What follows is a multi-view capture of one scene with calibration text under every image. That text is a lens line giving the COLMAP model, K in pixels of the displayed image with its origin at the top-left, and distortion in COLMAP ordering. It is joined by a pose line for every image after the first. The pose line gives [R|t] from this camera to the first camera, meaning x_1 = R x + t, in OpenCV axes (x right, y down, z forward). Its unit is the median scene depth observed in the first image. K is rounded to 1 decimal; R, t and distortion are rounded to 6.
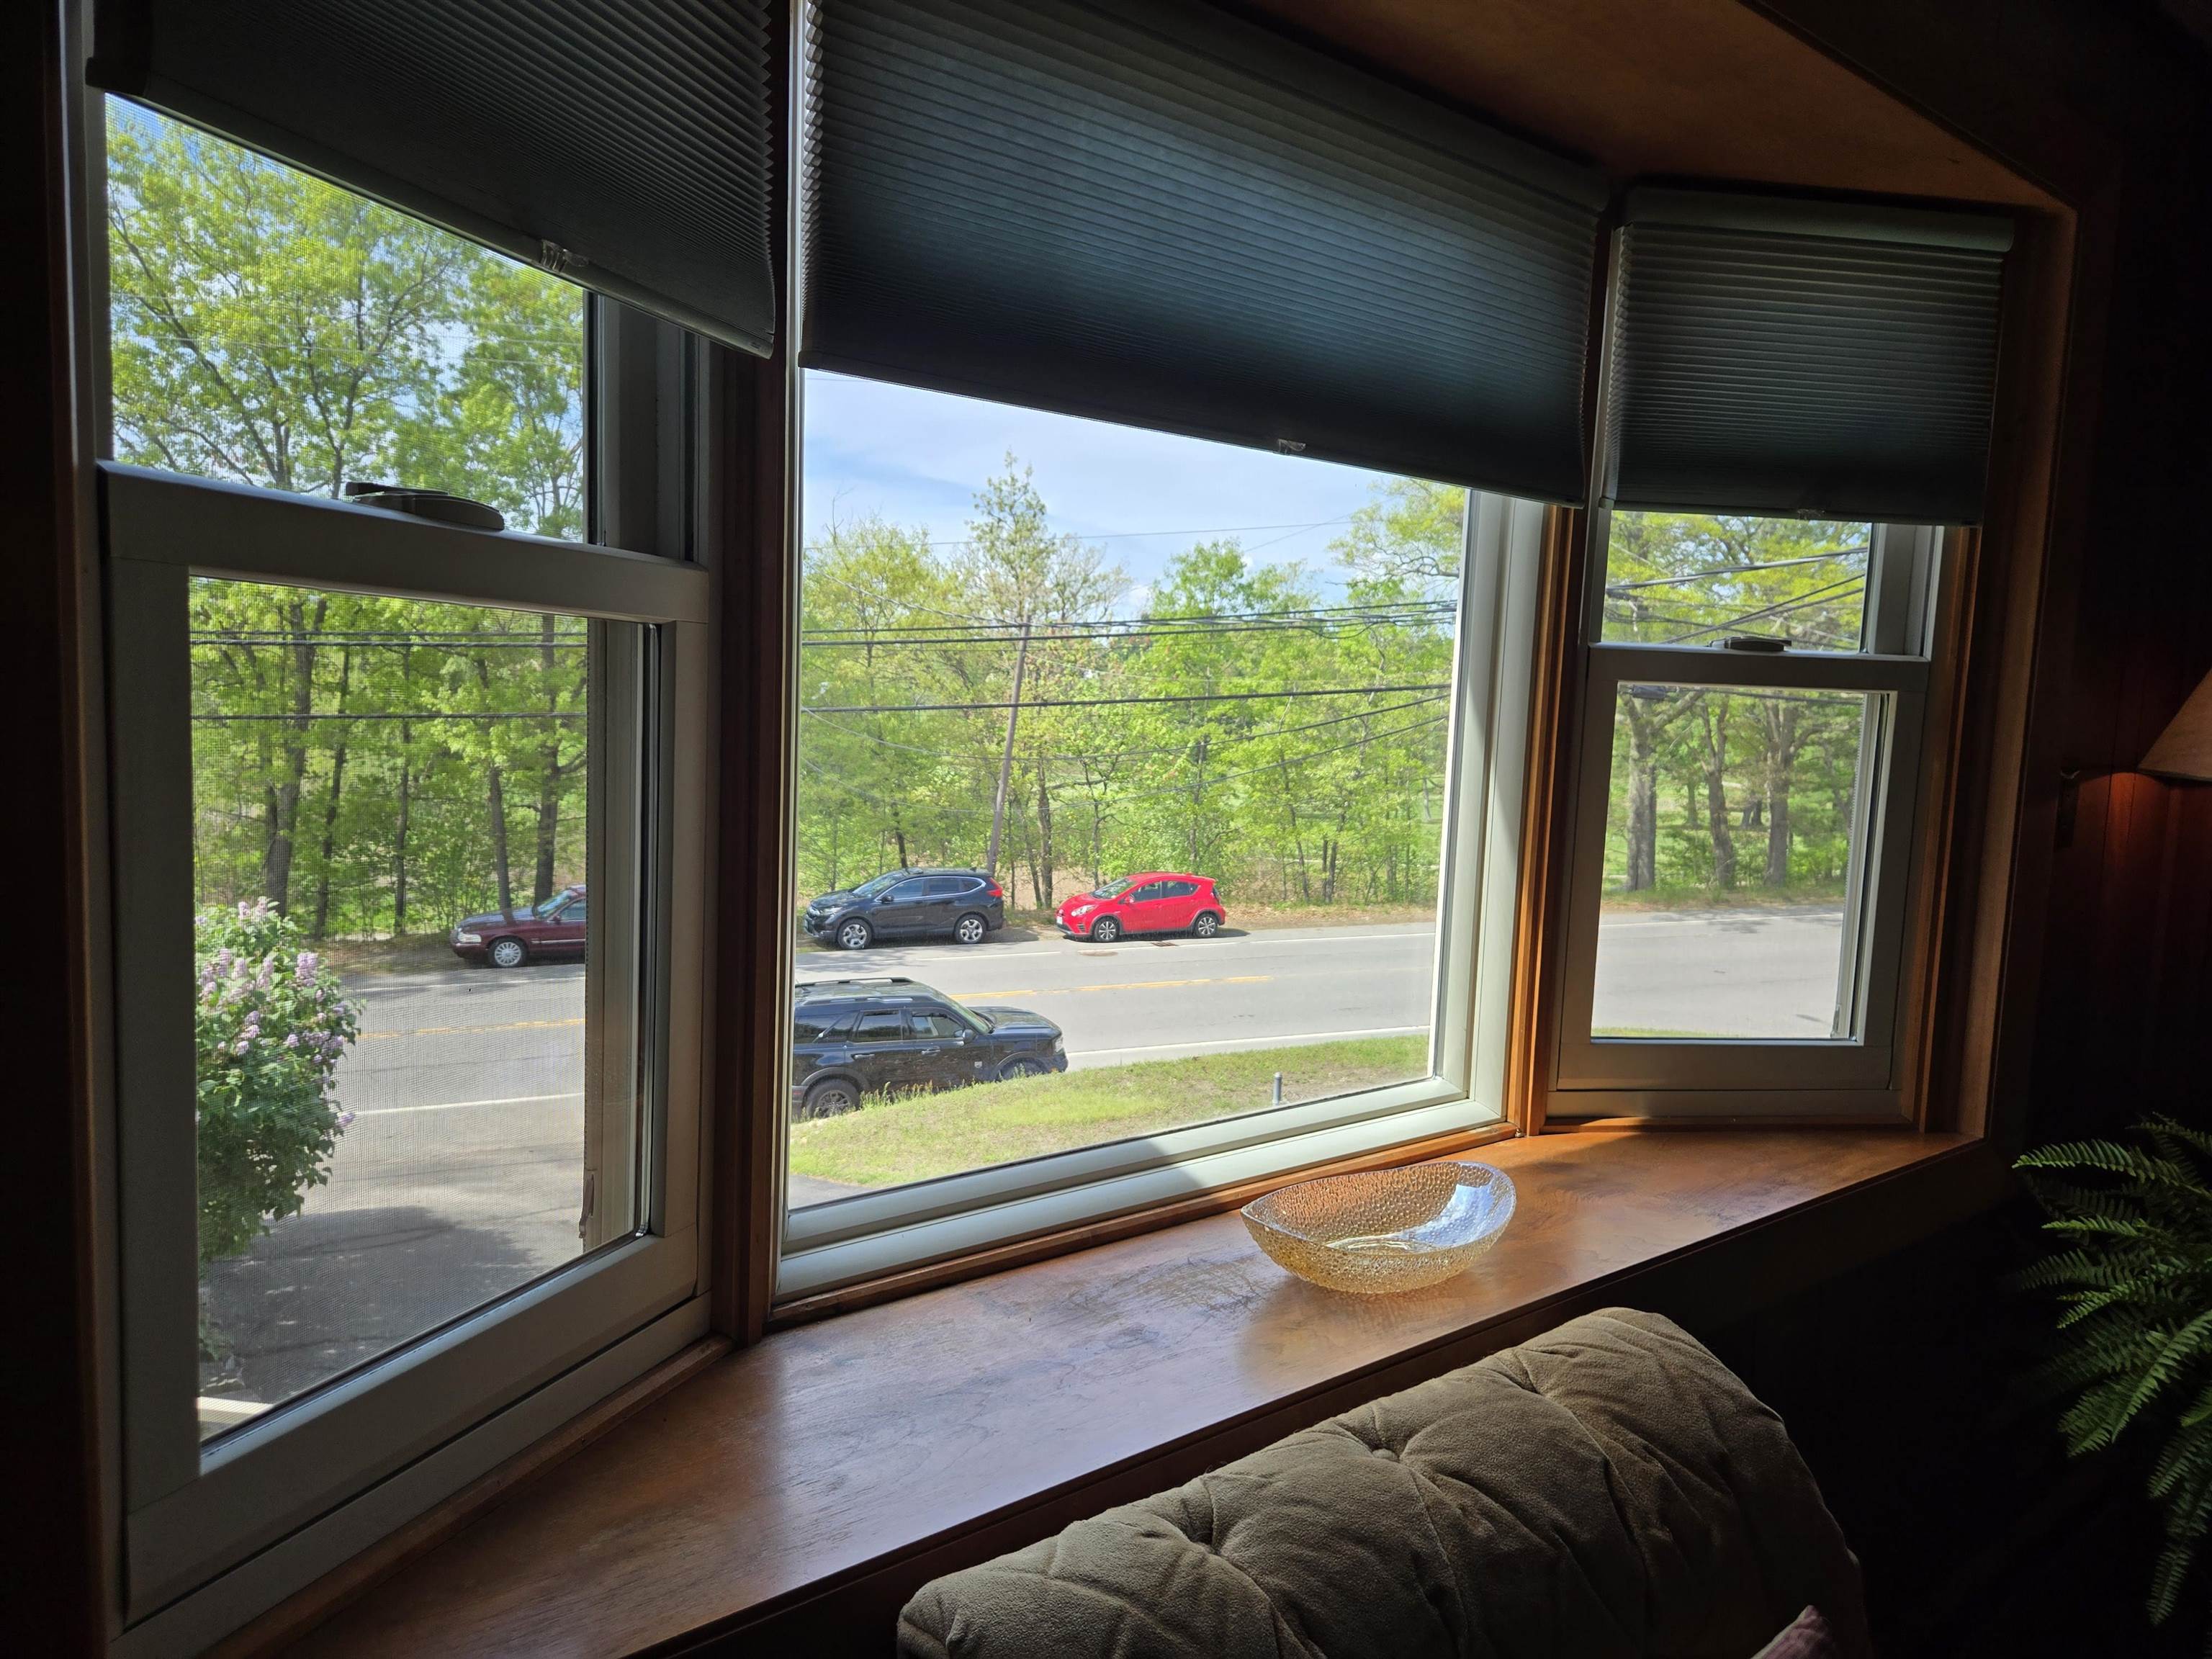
lens RADIAL K [[1488.0, 0, 1097.2], [0, 1488.0, 836.4], [0, 0, 1]] dist [0.058937, -0.037562]
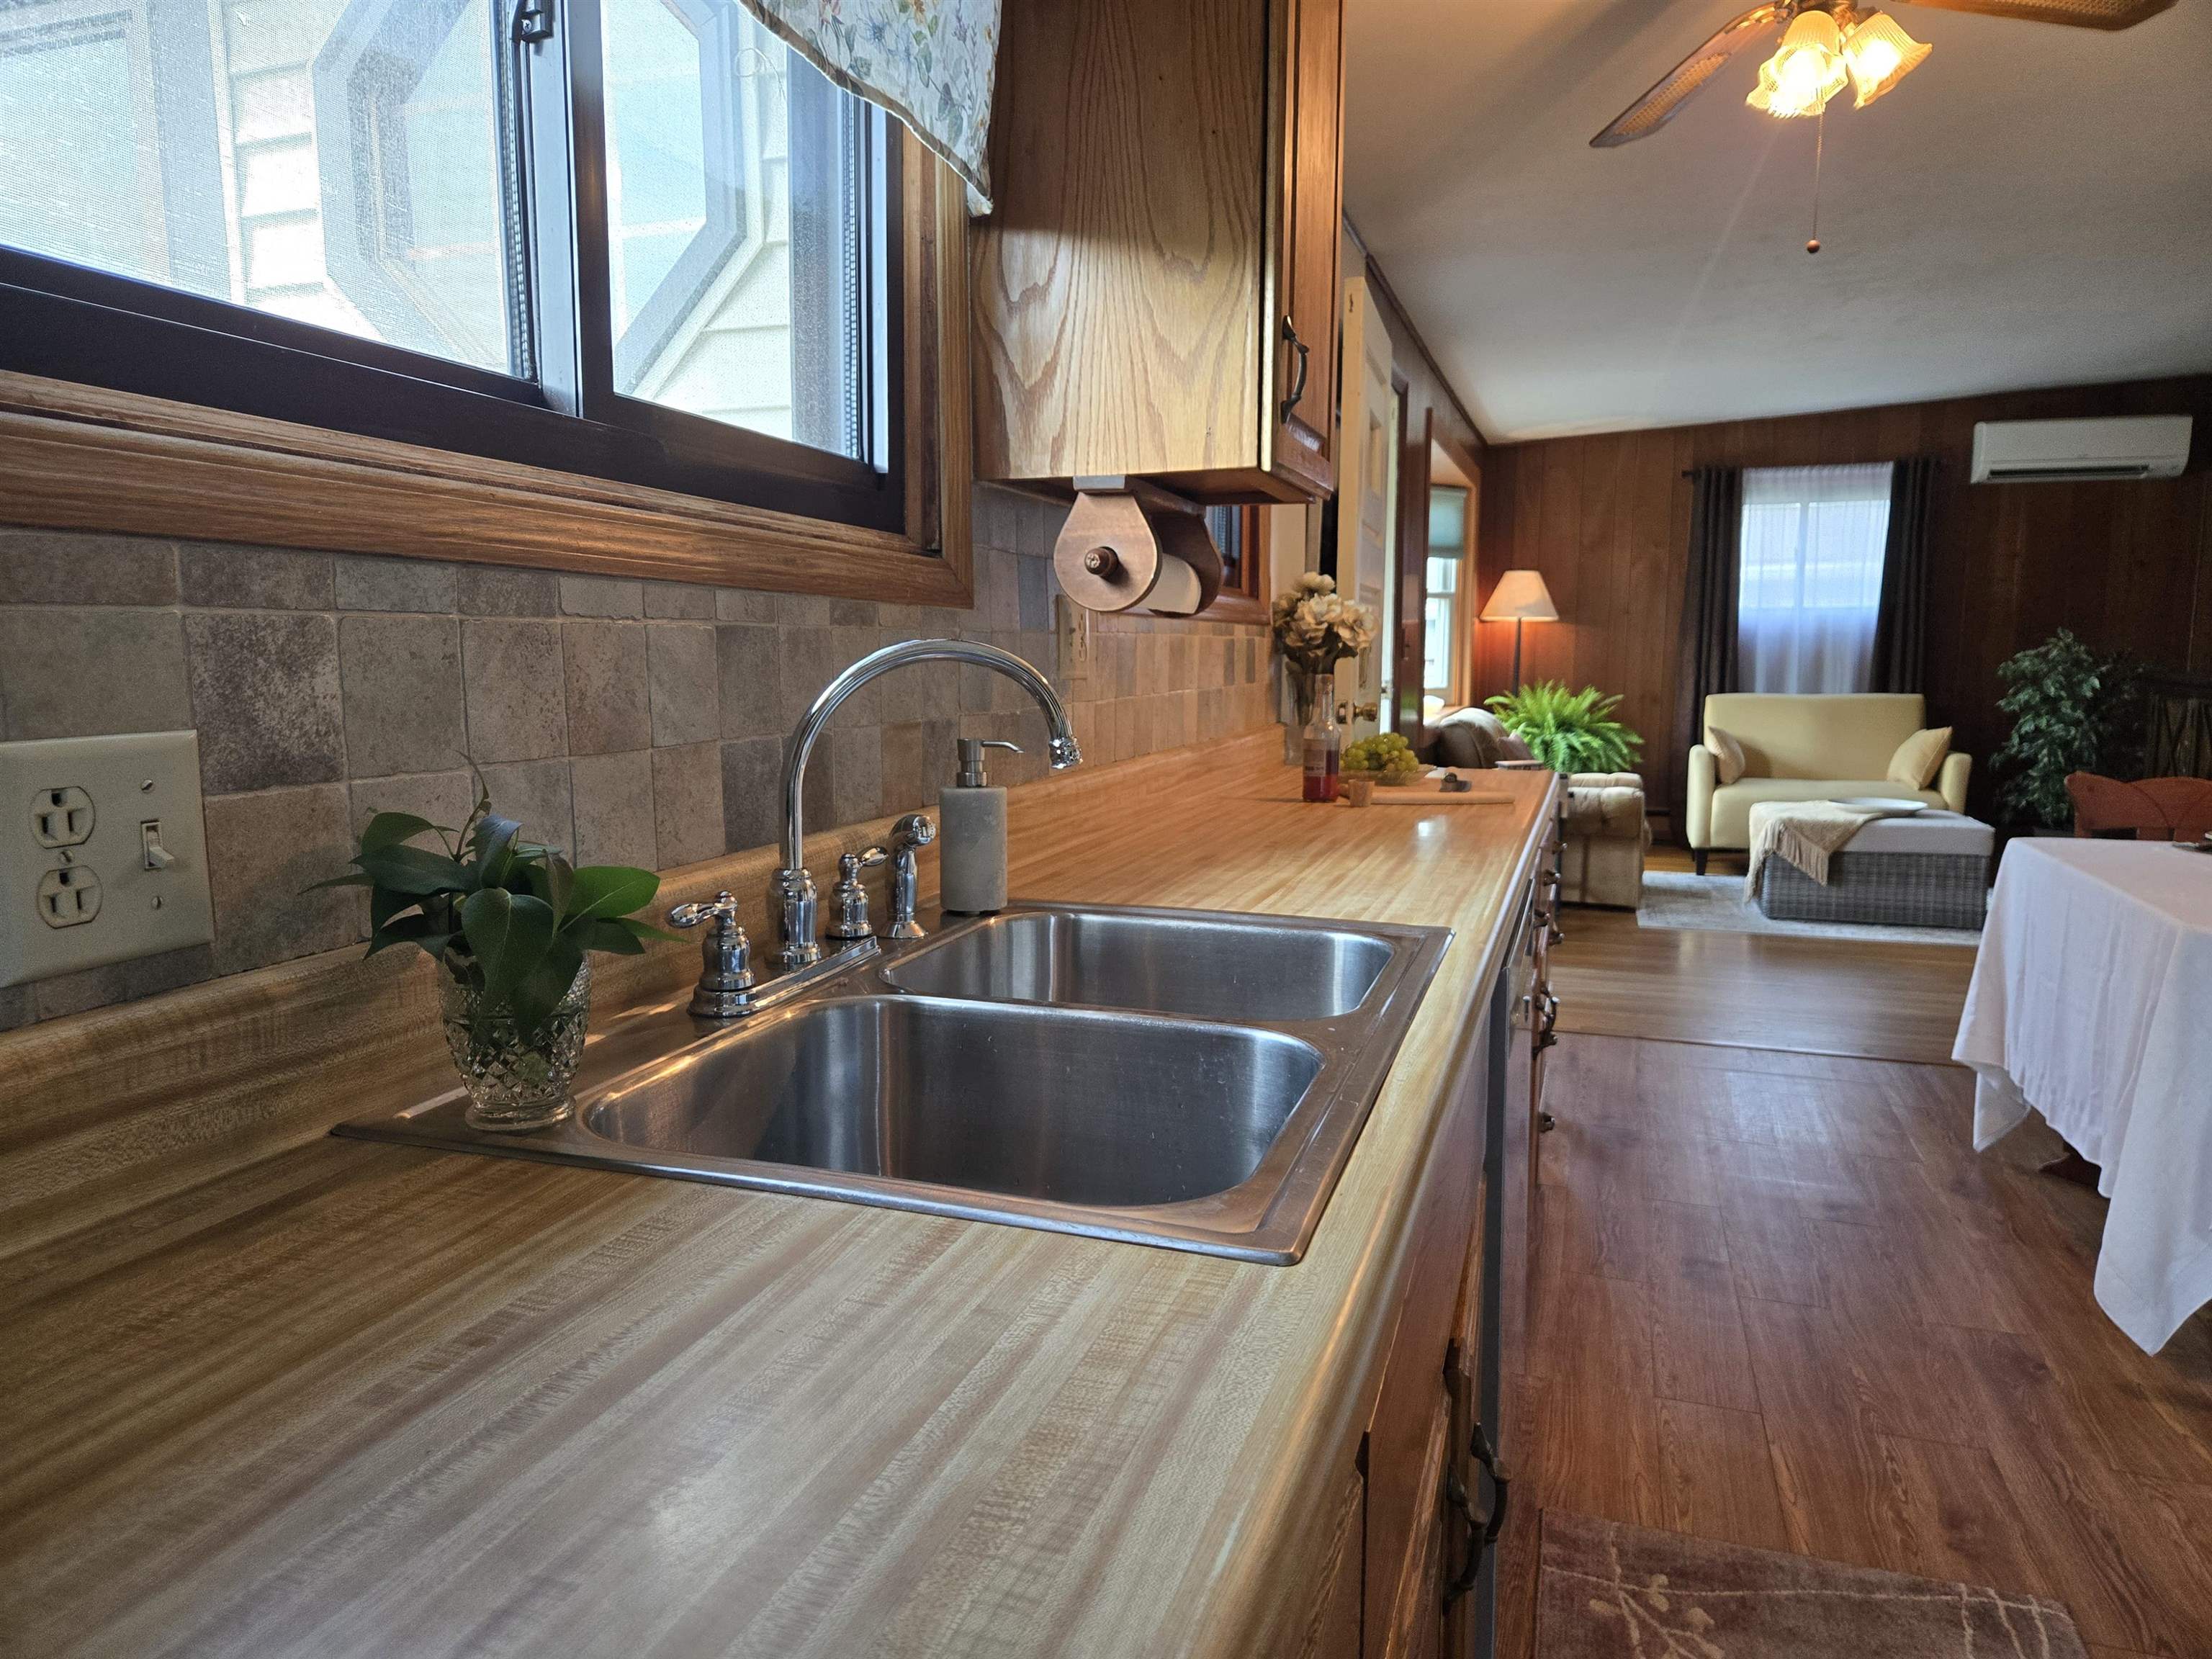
lens RADIAL K [[1488.0, 0, 1107.4], [0, 1488.0, 834.2], [0, 0, 1]] dist [0.058937, -0.037562]
pose [[0.846914, -0.111660, 0.519874, -2.607090], [0.089310, 0.993684, 0.067934, 0.192864], [-0.524176, -0.011104, 0.851537, -2.126921]]
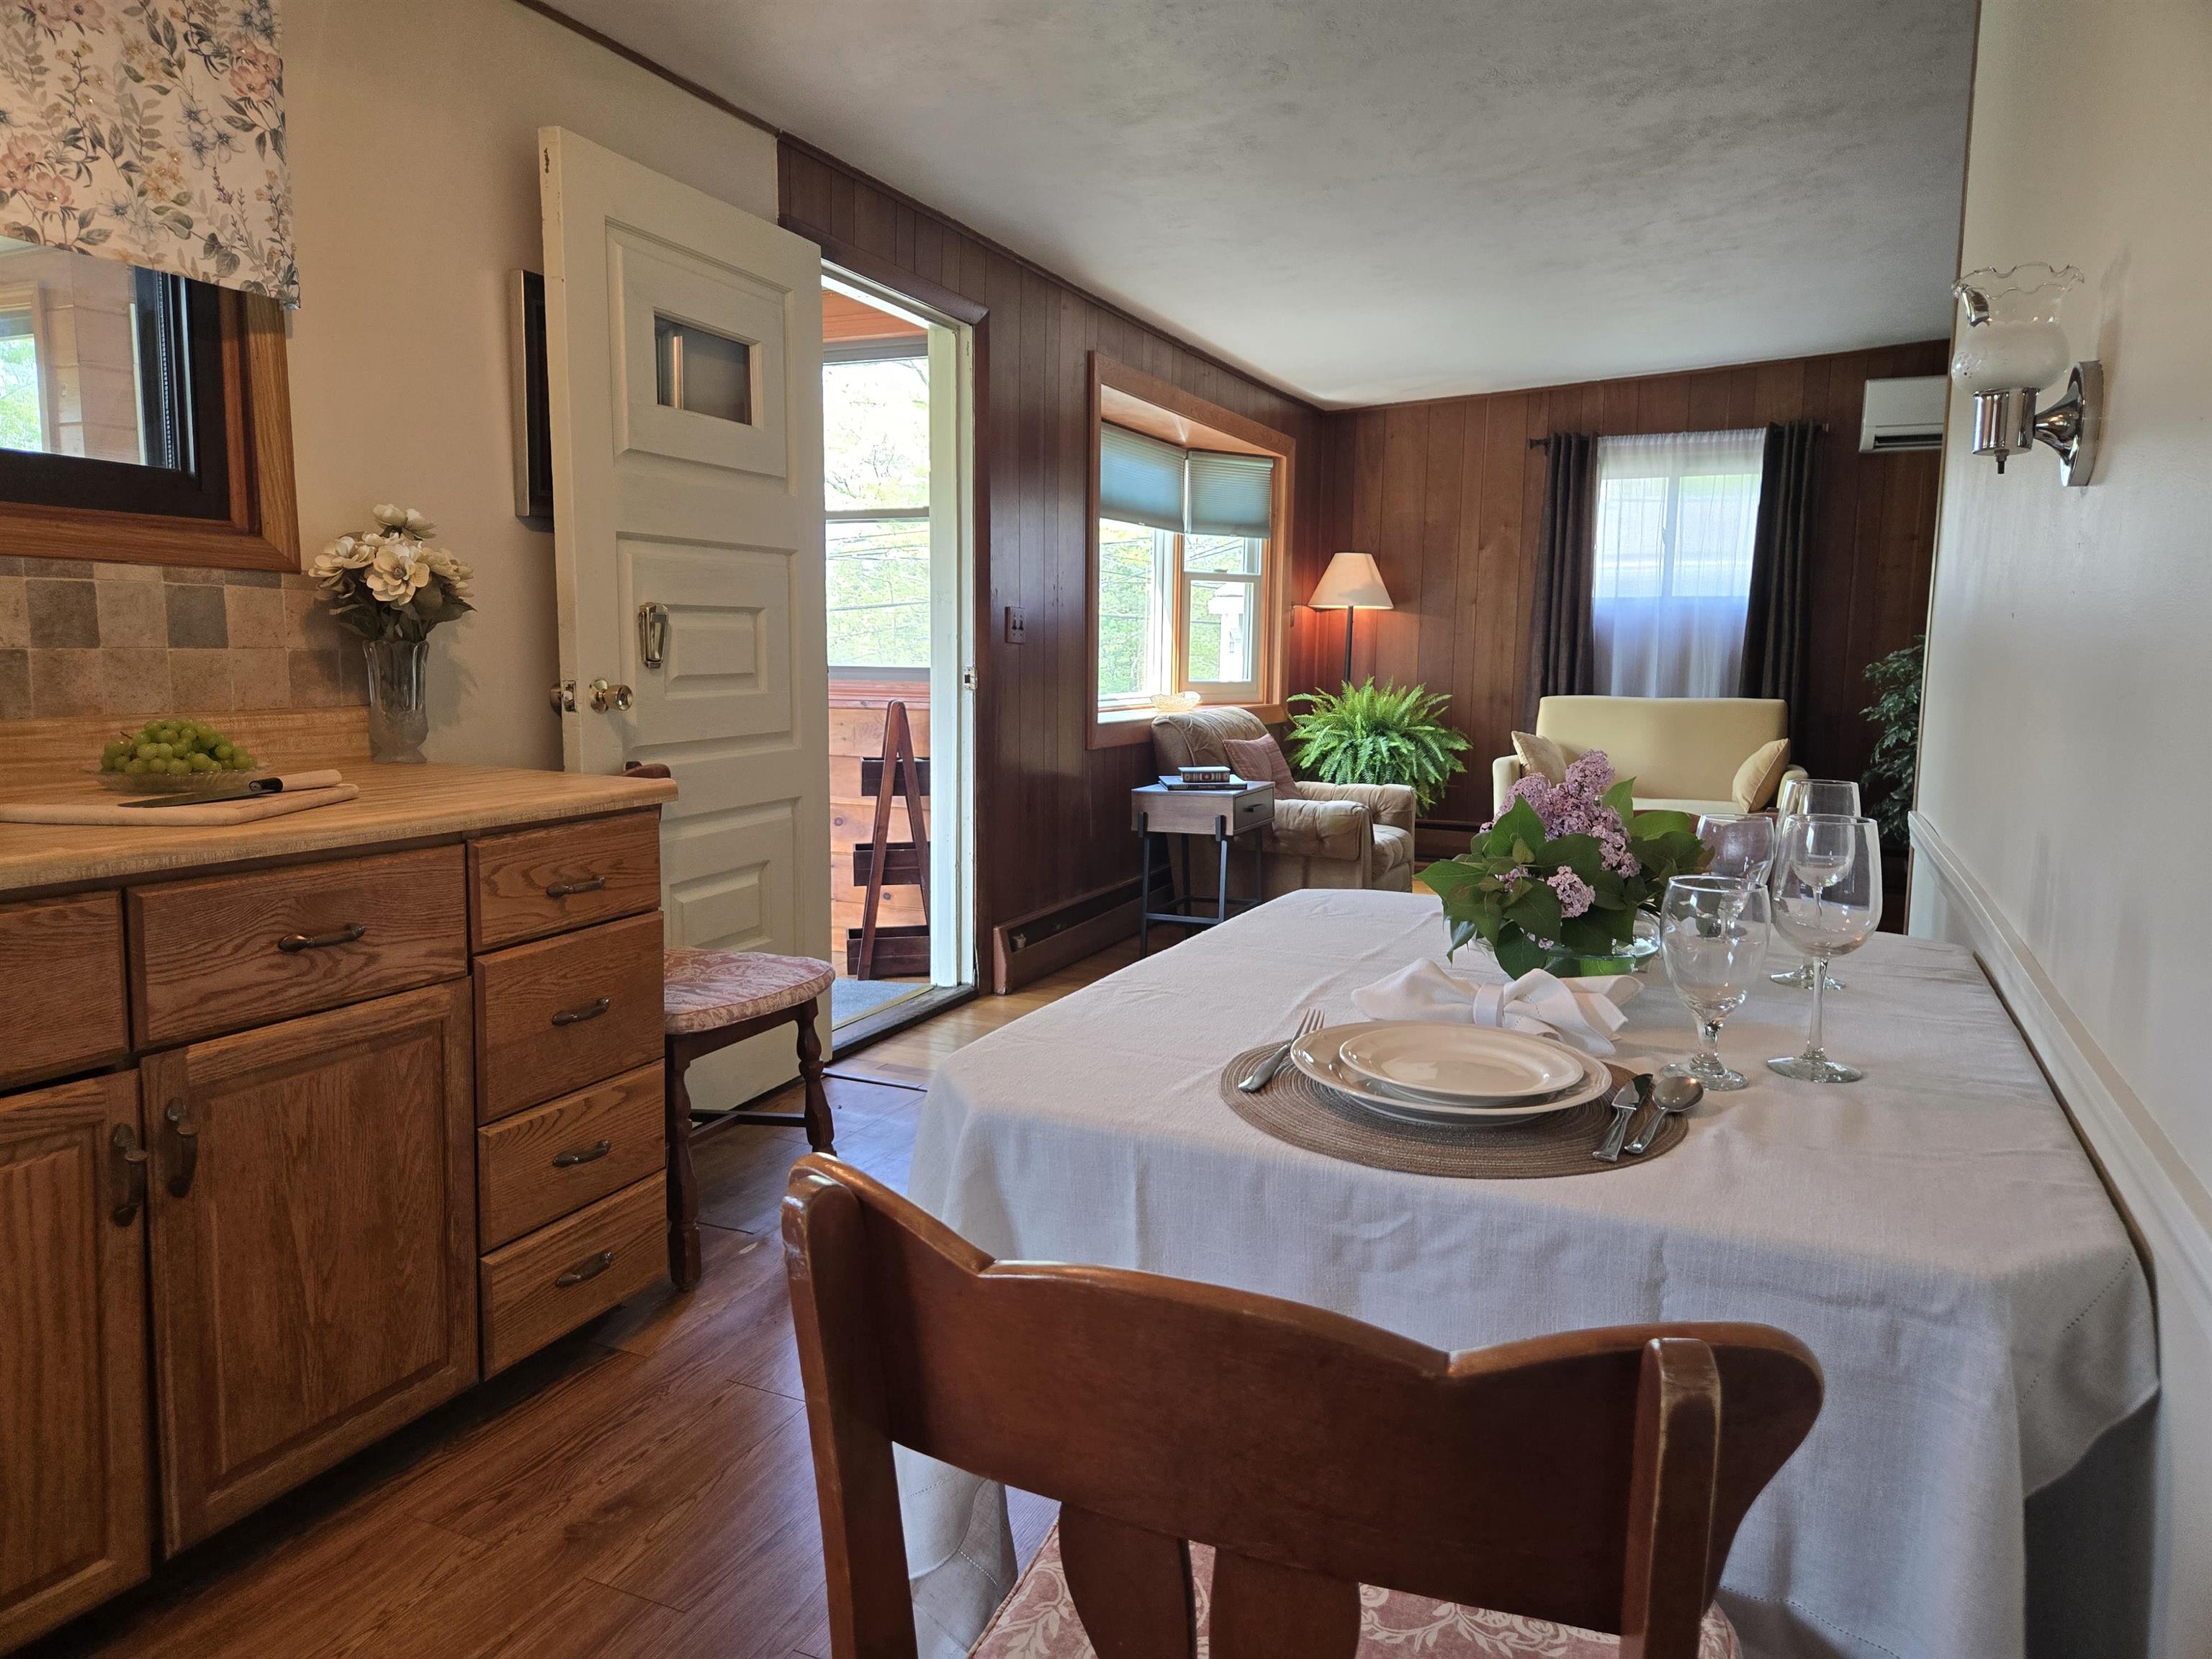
lens RADIAL K [[1488.0, 0, 1110.6], [0, 1488.0, 829.3], [0, 0, 1]] dist [0.058937, -0.037562]
pose [[0.894053, -0.088443, 0.439144, -1.498128], [0.070345, 0.995873, 0.057352, 0.282244], [-0.442404, -0.020384, 0.896584, -2.222386]]
